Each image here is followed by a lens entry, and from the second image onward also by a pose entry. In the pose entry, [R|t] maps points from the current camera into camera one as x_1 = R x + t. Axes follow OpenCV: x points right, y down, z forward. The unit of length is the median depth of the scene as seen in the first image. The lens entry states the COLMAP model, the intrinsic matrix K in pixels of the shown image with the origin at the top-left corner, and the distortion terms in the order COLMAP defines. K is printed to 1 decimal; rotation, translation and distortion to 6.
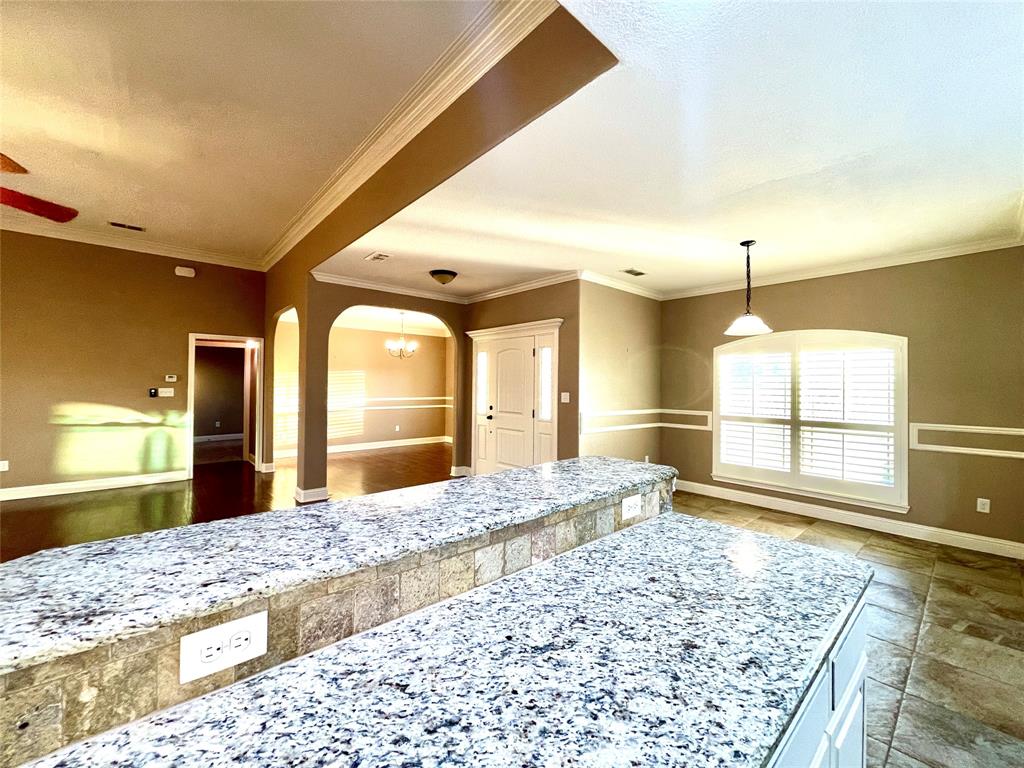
lens RADIAL K [[414.9, 0, 506.8], [0, 414.9, 382.1], [0, 0, 1]] dist [-0.000567, -0.000478]
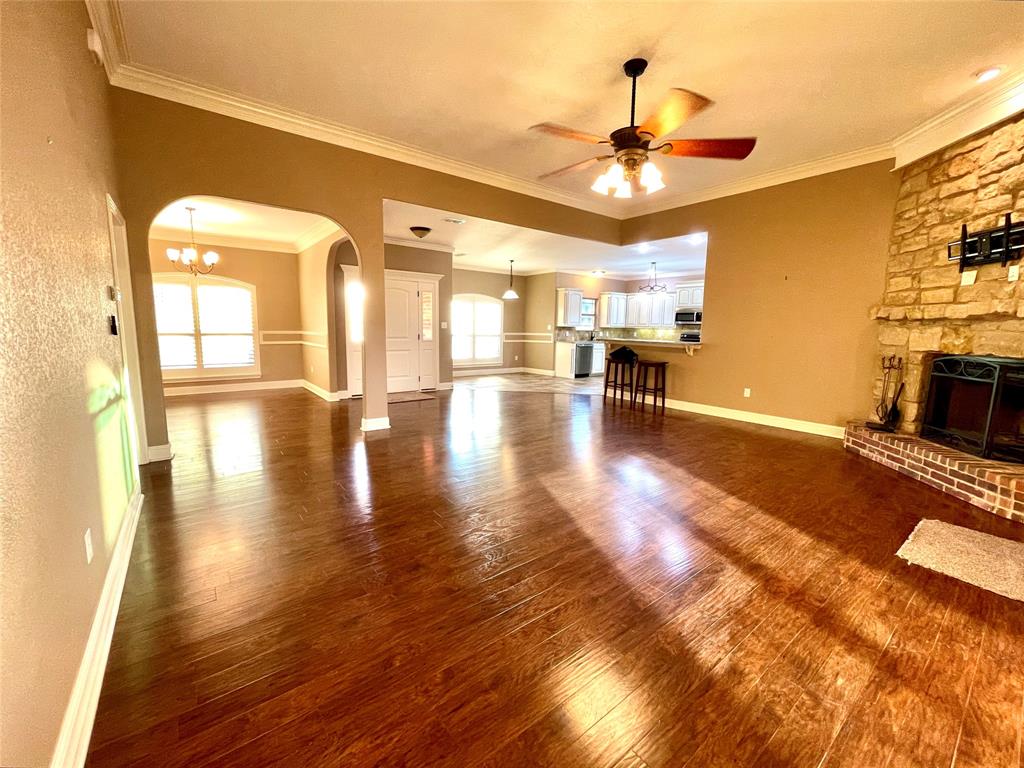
lens RADIAL K [[414.9, 0, 506.8], [0, 414.9, 382.1], [0, 0, 1]] dist [-0.000567, -0.000478]
pose [[0.061729, -0.144519, 0.987575, -1.520805], [-0.026606, 0.988872, 0.146372, 0.012424], [-0.997738, -0.035310, 0.057197, 0.666260]]
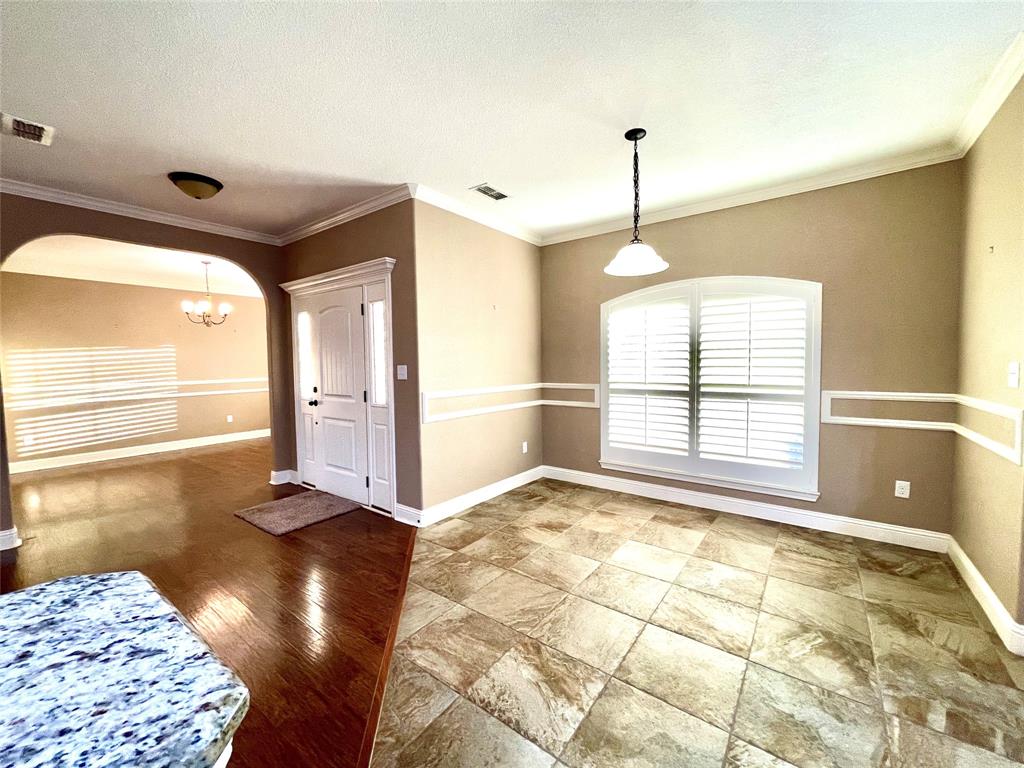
lens RADIAL K [[414.9, 0, 506.8], [0, 414.9, 382.1], [0, 0, 1]] dist [-0.000567, -0.000478]
pose [[0.979390, -0.036291, 0.198693, 0.177360], [0.023920, 0.997643, 0.064312, 0.012940], [-0.200559, -0.058234, 0.977949, 0.279823]]
